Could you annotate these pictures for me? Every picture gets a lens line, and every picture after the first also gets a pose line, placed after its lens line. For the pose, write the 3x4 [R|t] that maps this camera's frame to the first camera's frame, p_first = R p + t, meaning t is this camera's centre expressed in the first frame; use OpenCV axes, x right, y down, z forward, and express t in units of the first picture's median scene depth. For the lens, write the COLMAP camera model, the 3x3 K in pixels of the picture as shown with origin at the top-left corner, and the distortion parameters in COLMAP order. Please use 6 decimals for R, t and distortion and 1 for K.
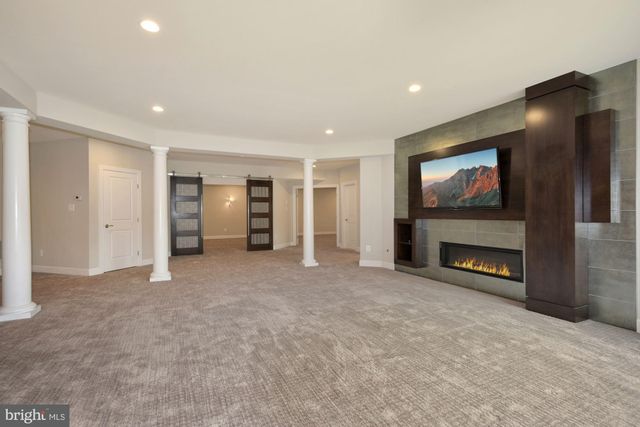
lens RADIAL K [[303.7, 0, 320.0], [0, 303.7, 213.5], [0, 0, 1]] dist [0.001889, 0.000196]
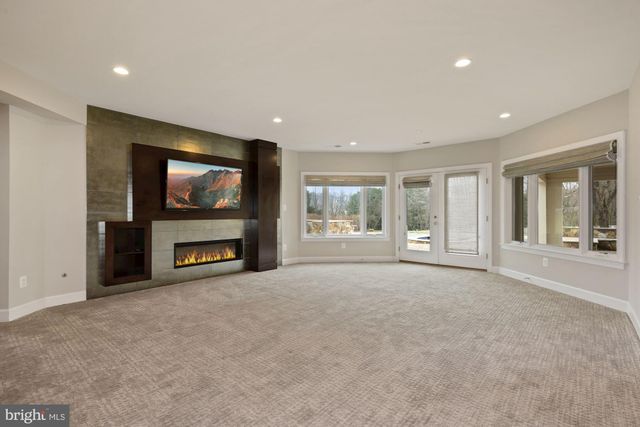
lens RADIAL K [[303.7, 0, 320.0], [0, 303.7, 213.5], [0, 0, 1]] dist [0.001889, 0.000196]
pose [[-0.410042, 0.001968, 0.912064, -0.725431], [0.003605, 0.999993, -0.000537, -0.002160], [-0.912059, 0.003068, -0.410047, 1.010021]]
